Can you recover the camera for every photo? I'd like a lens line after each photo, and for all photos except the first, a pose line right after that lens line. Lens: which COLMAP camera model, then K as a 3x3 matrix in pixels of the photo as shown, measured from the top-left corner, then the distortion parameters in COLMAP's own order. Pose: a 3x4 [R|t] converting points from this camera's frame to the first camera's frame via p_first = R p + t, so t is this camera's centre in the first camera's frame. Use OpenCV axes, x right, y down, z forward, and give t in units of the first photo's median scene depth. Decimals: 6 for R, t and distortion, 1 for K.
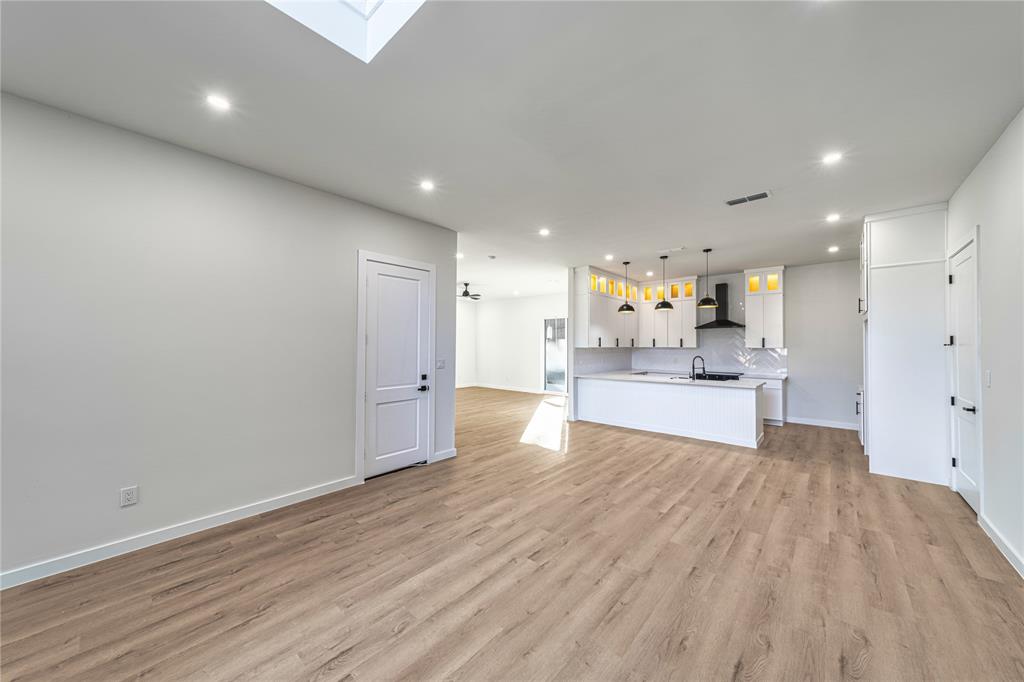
lens RADIAL K [[359.8, 0, 512.0], [0, 359.8, 341.0], [0, 0, 1]] dist [0.002846, 0.000128]
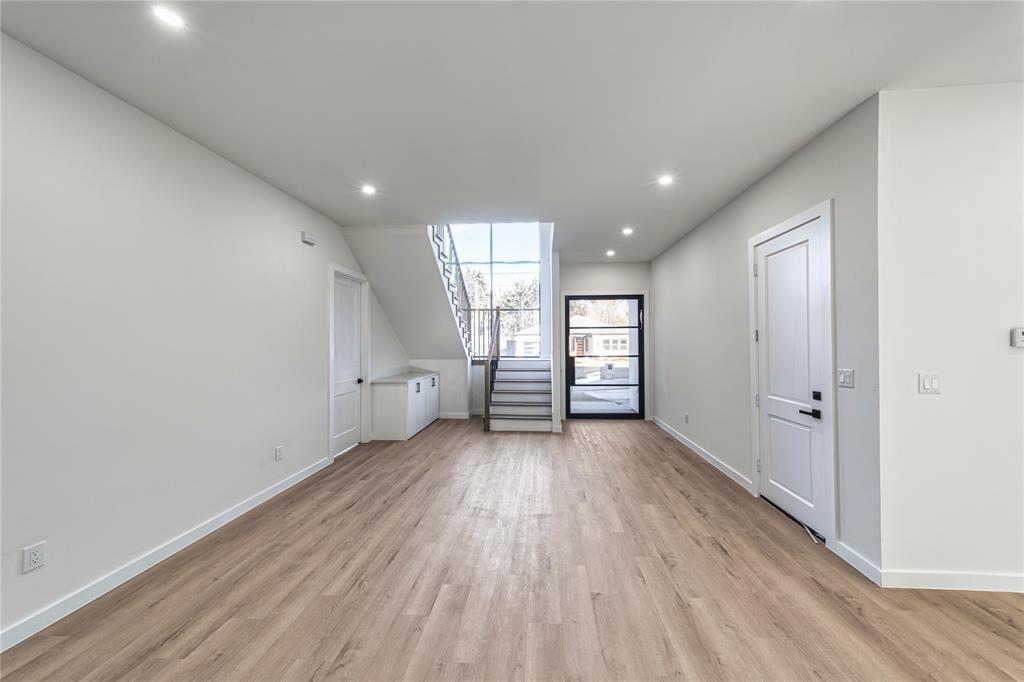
lens RADIAL K [[359.8, 0, 512.0], [0, 359.8, 341.0], [0, 0, 1]] dist [0.002846, 0.000128]
pose [[-0.804947, -0.002351, -0.593342, 0.647534], [0.006459, 0.999898, -0.012724, 0.016384], [0.593312, -0.014075, -0.804850, 1.456446]]
